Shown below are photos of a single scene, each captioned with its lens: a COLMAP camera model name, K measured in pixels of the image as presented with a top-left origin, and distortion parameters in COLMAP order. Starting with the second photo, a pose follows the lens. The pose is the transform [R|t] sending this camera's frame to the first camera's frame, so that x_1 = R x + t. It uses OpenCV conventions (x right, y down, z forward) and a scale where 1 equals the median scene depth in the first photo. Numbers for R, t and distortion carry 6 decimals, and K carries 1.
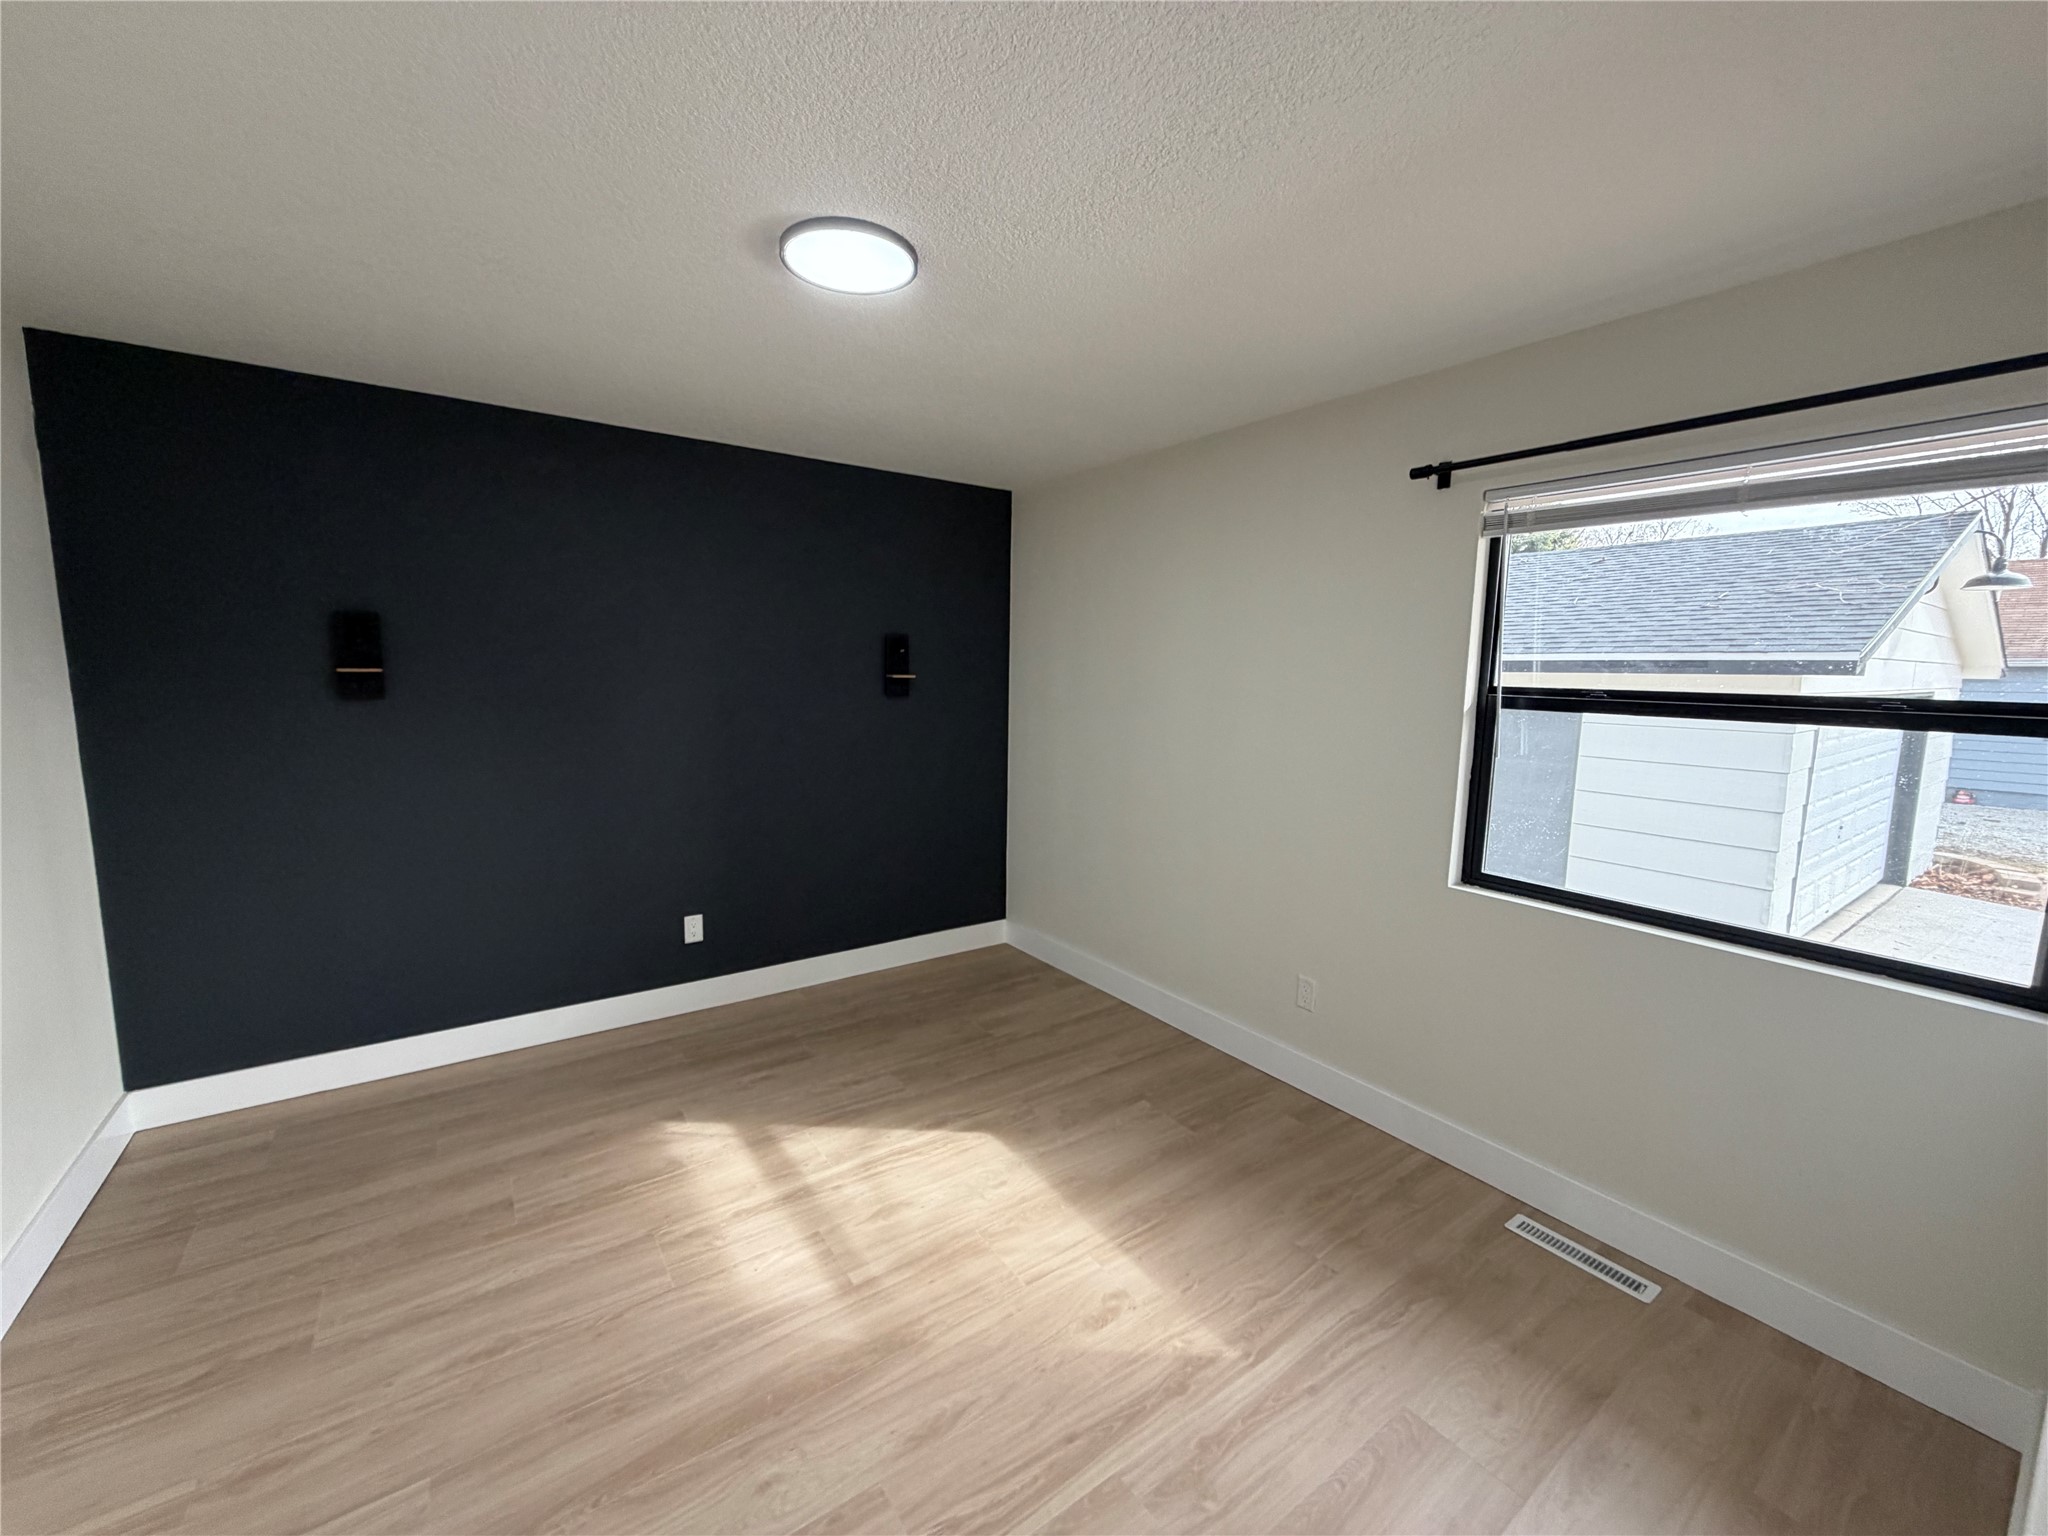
lens RADIAL K [[814.3, 0, 1021.0], [0, 814.3, 769.7], [0, 0, 1]] dist [0.000460, 0.000368]
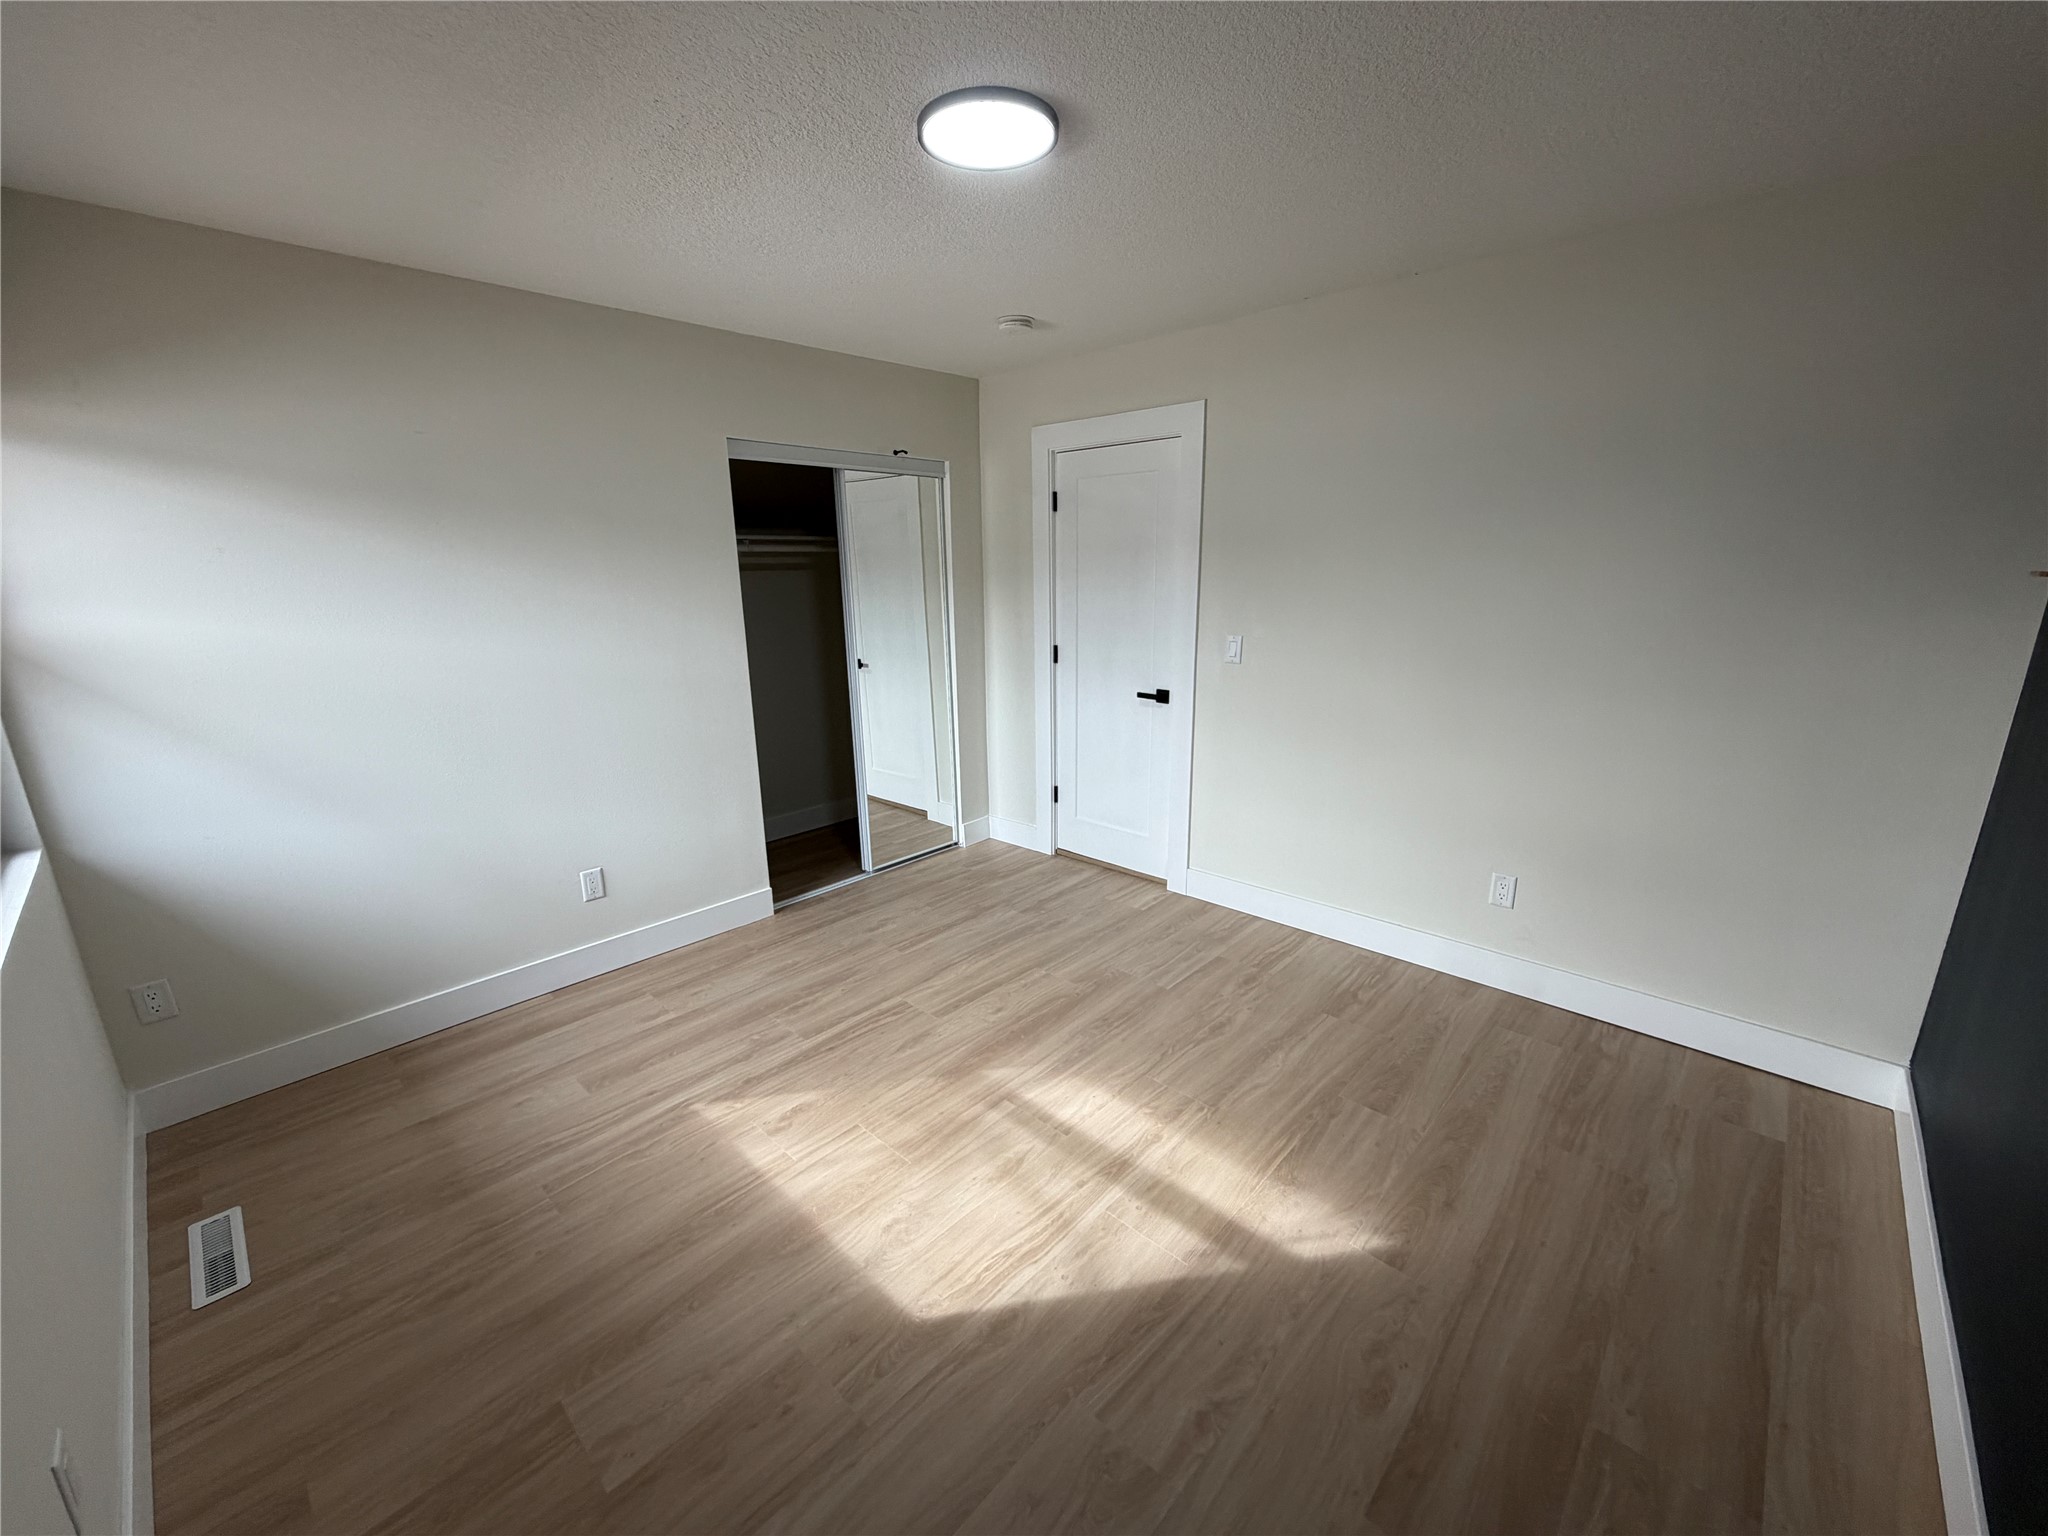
lens RADIAL K [[814.3, 0, 1021.0], [0, 814.3, 769.7], [0, 0, 1]] dist [0.000460, 0.000368]
pose [[-0.980632, 0.052846, -0.188597, -0.026155], [-0.020960, 0.929068, 0.369316, -0.231640], [0.194736, 0.366116, -0.909965, 1.743726]]
